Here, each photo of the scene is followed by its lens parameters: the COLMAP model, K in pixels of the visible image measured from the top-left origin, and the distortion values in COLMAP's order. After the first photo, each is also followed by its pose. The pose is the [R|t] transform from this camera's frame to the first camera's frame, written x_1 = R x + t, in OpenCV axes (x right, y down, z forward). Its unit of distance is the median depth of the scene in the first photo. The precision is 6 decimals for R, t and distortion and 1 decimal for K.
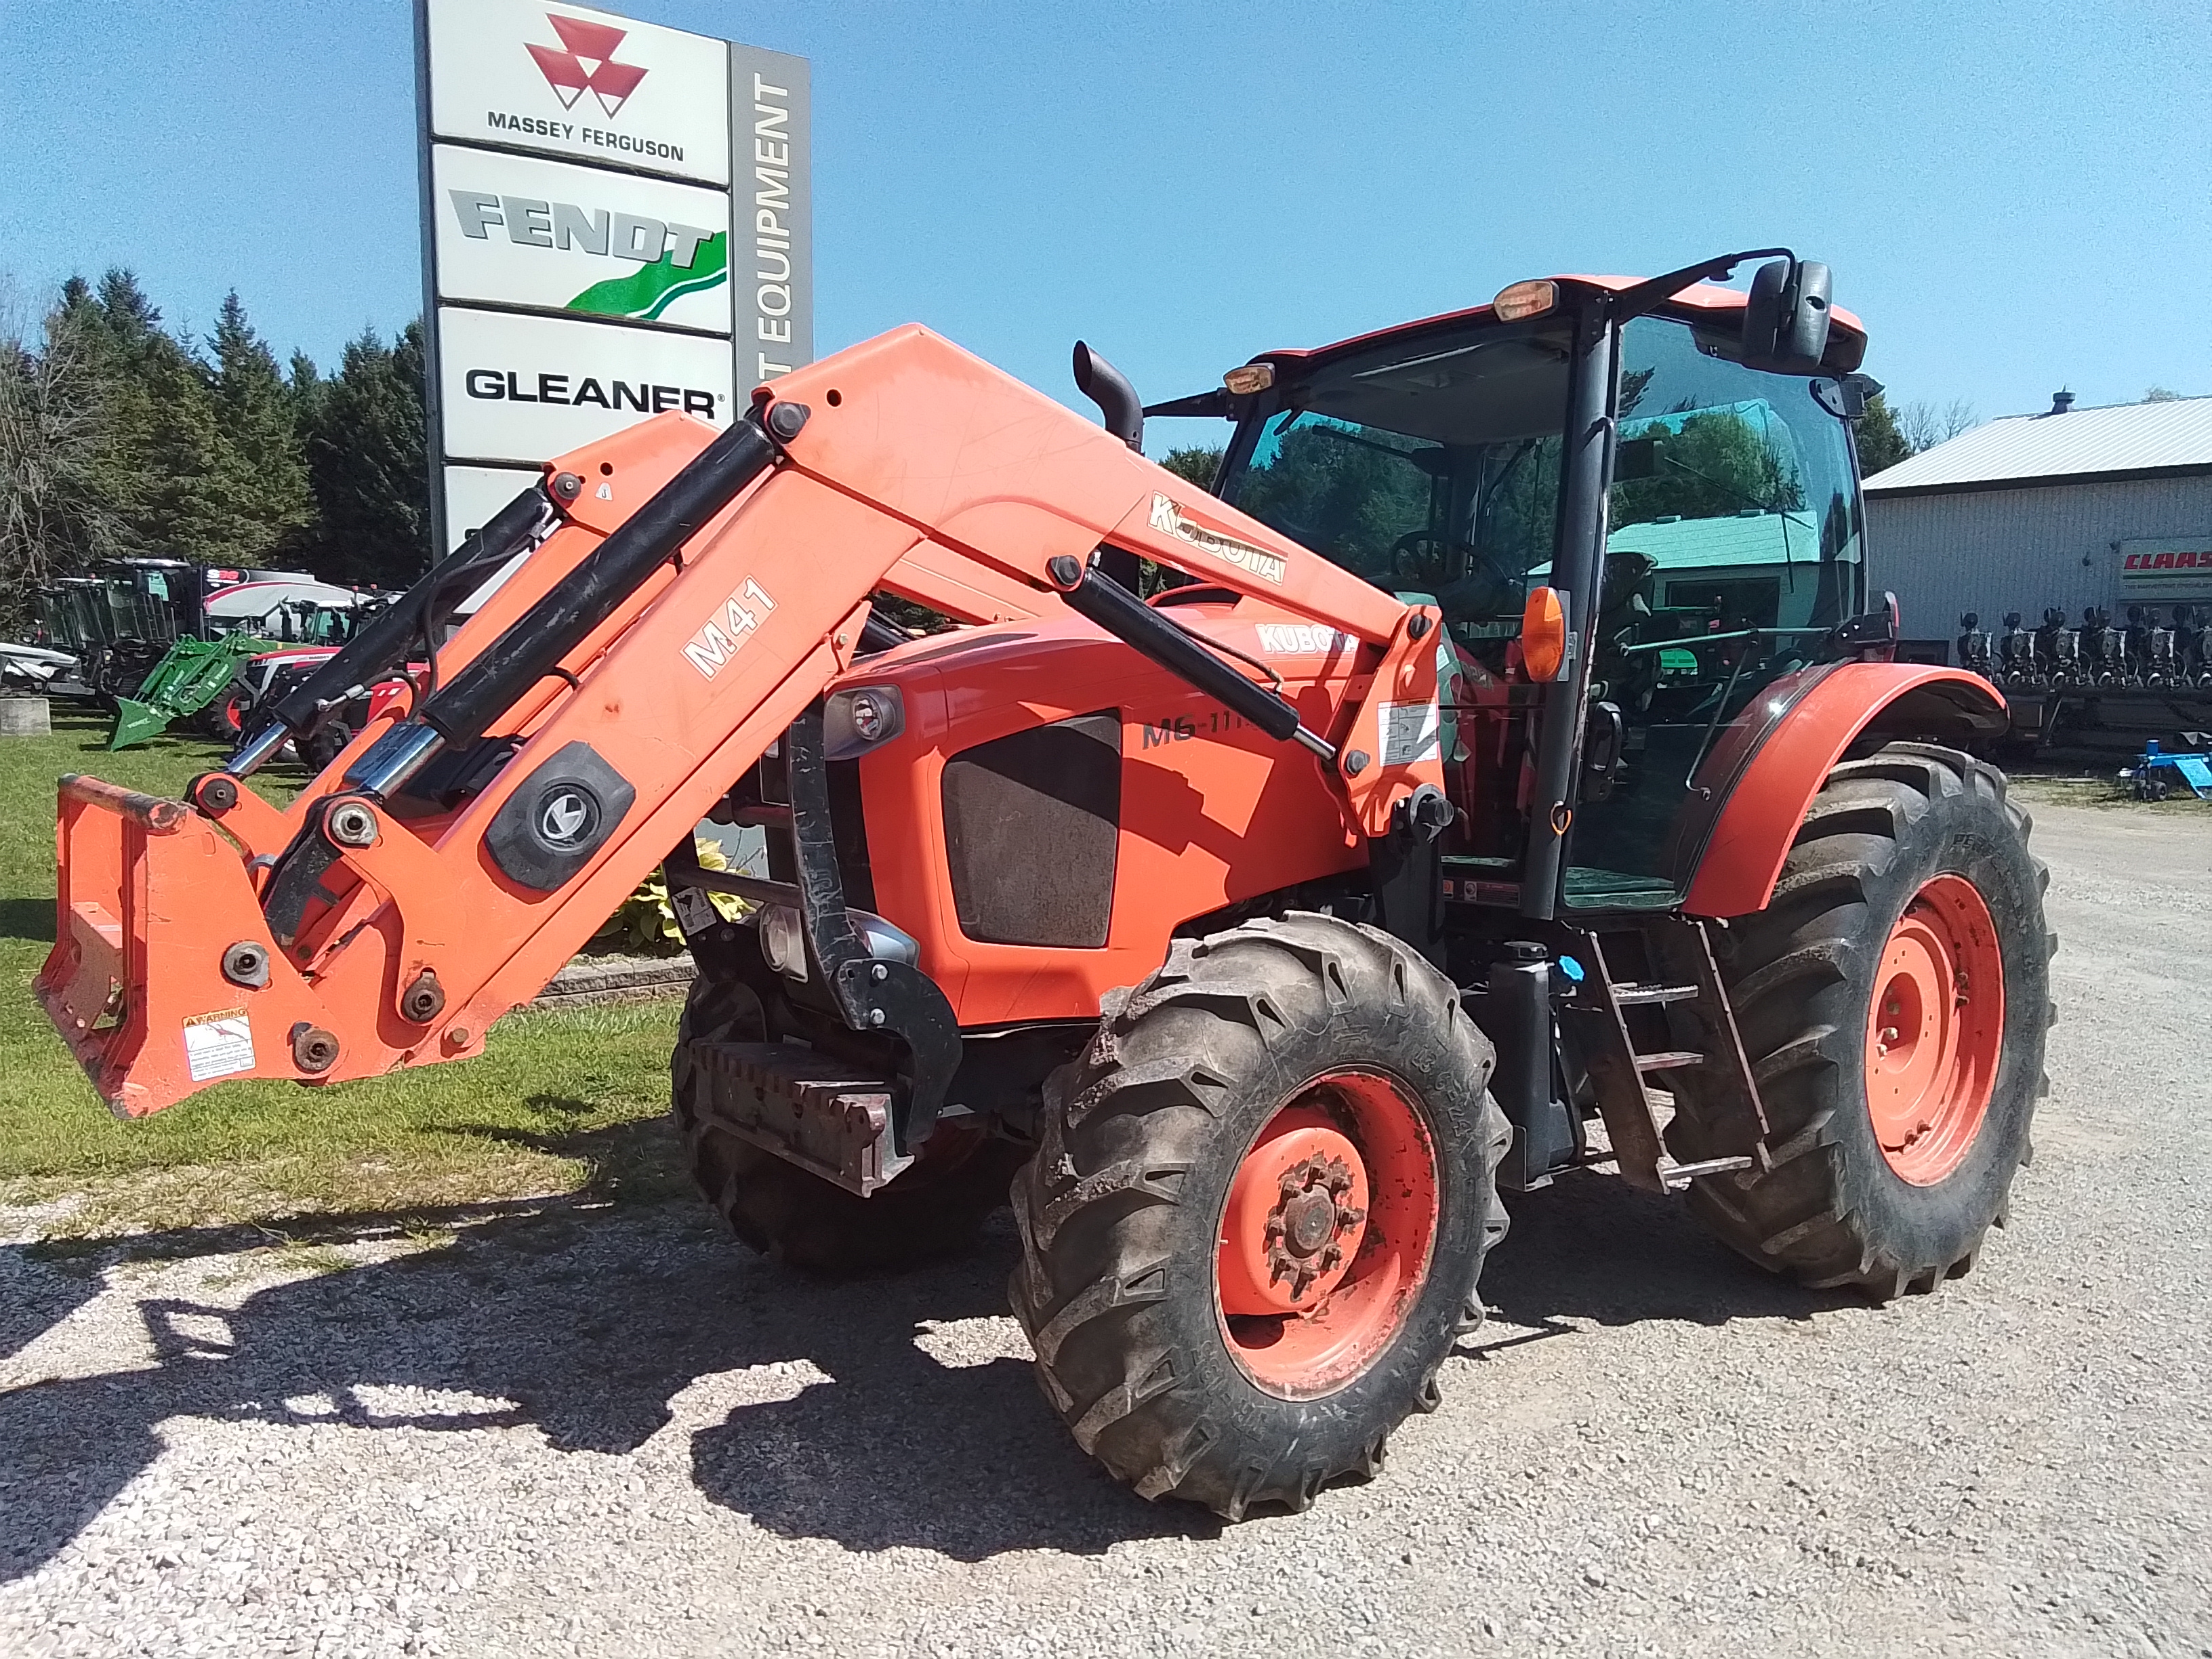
lens RADIAL K [[1549.4, 0, 1120.2], [0, 1549.4, 824.4], [0, 0, 1]] dist [0.035961, -0.039771]
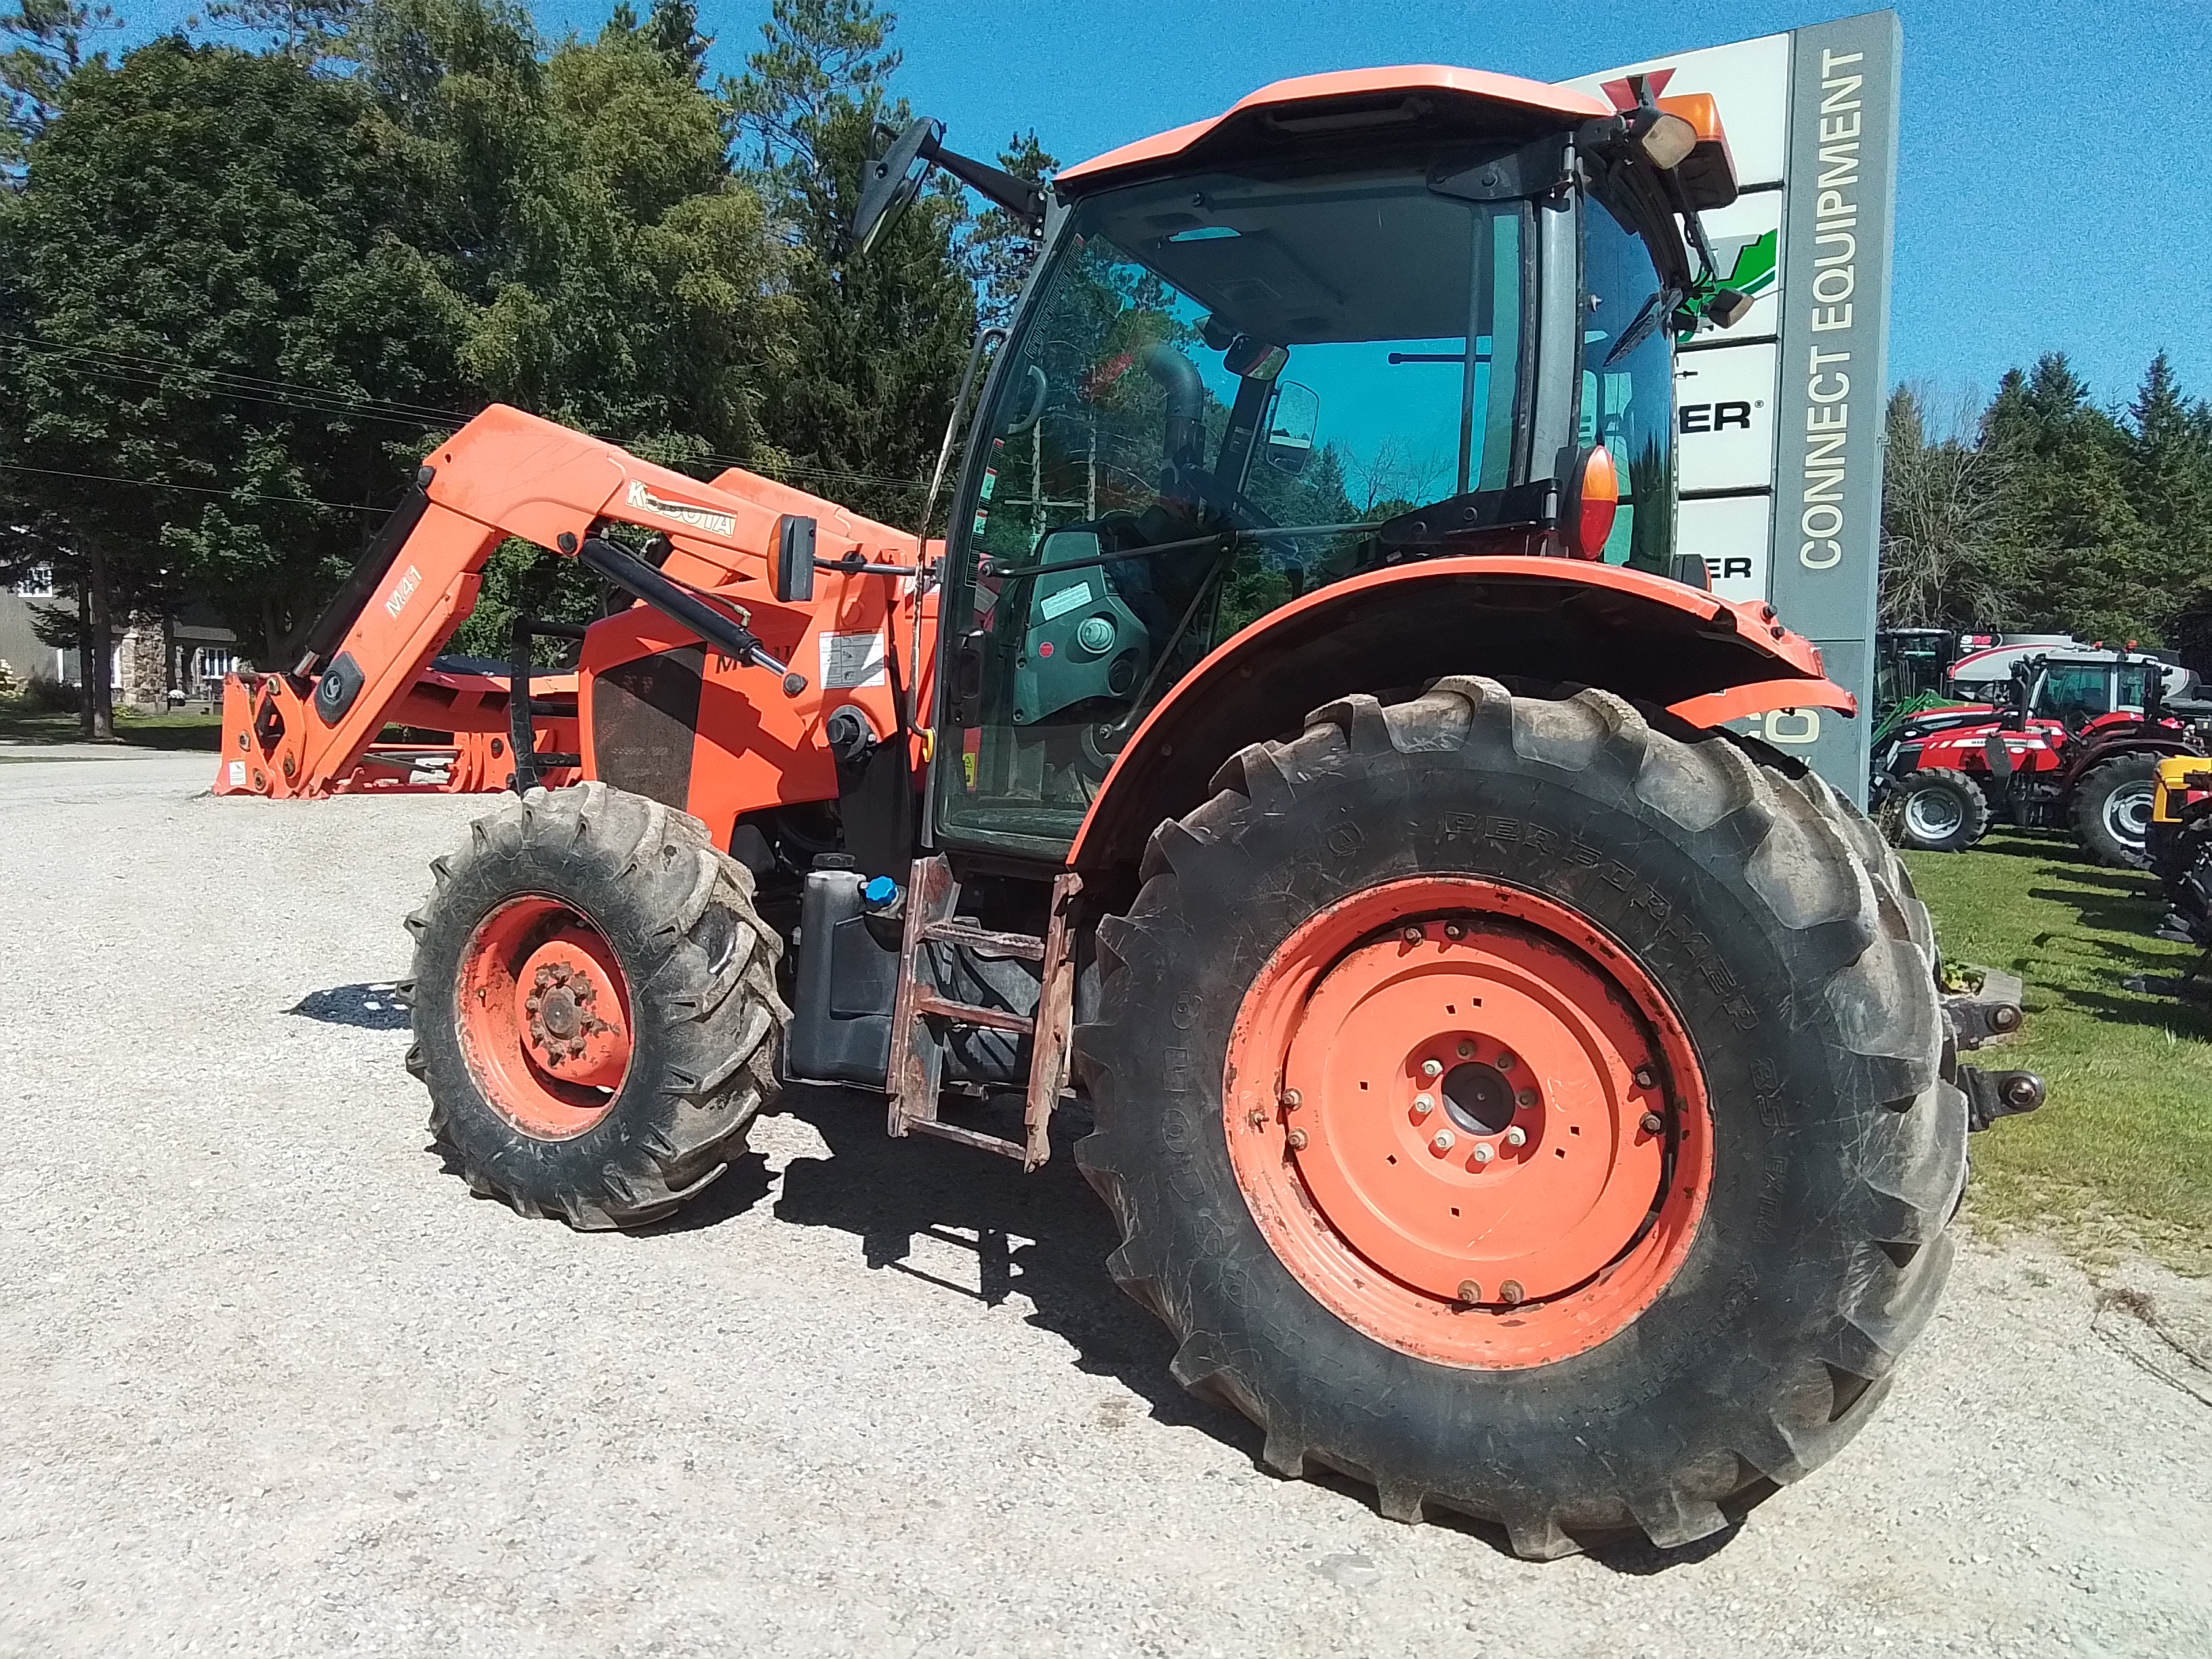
lens RADIAL K [[1549.4, 0, 1101.6], [0, 1549.4, 833.6], [0, 0, 1]] dist [0.035961, -0.039771]
pose [[0.394444, 0.066666, -0.916499, 0.470444], [-0.108595, 0.993758, 0.025549, 0.005952], [0.912481, 0.089450, 0.399221, 0.271258]]
